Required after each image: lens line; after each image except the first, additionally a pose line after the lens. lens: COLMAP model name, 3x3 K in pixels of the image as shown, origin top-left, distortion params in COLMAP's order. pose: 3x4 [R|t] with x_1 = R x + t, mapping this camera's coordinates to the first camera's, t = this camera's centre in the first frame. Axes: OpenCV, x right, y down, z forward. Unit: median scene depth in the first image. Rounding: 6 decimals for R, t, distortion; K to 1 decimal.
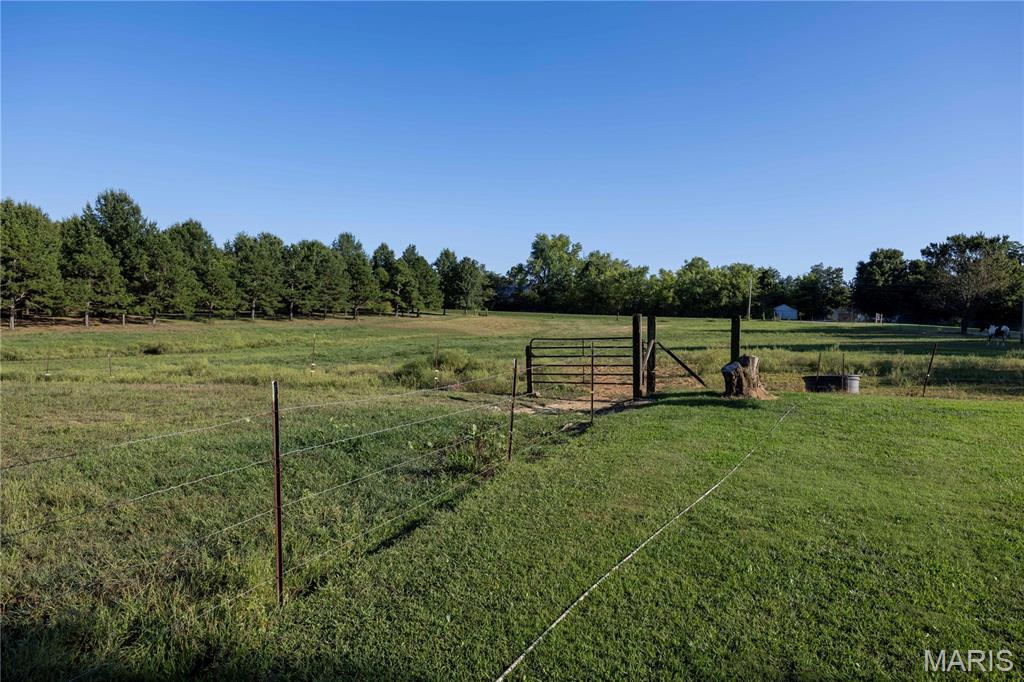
lens RADIAL K [[676.3, 0, 511.1], [0, 676.3, 340.5], [0, 0, 1]] dist [0.001712, 0.000292]
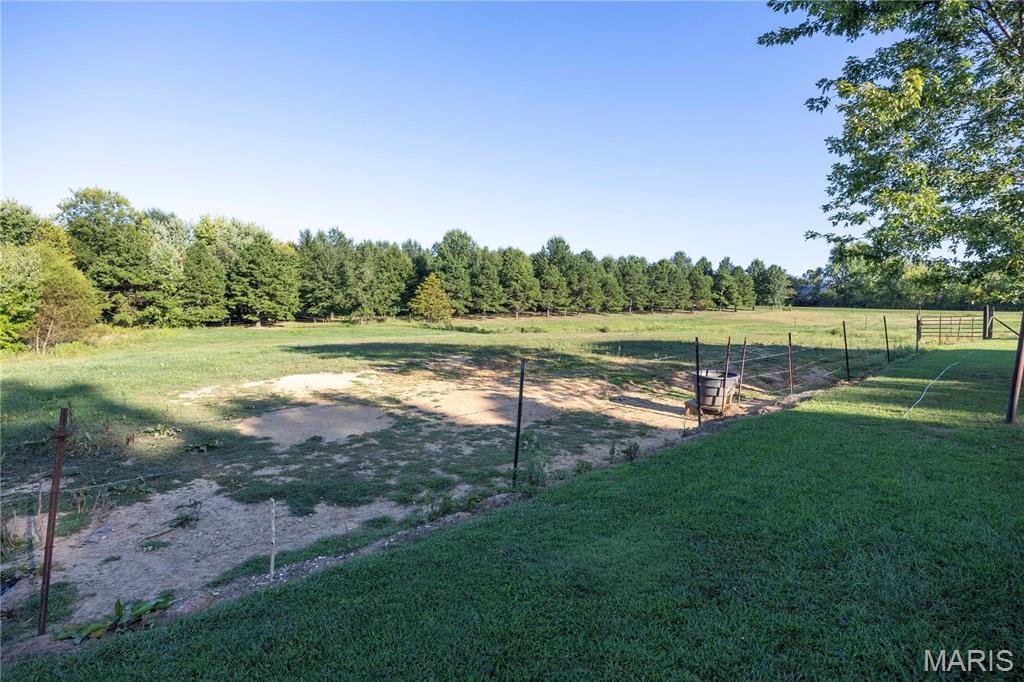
lens RADIAL K [[547.5, 0, 512.3], [0, 547.5, 334.8], [0, 0, 1]] dist [0.002314, 0.000360]
pose [[0.894025, 0.017474, -0.447677, -0.049457], [-0.014112, 0.999842, 0.010844, 0.006019], [0.447795, -0.003378, 0.894130, -0.172844]]
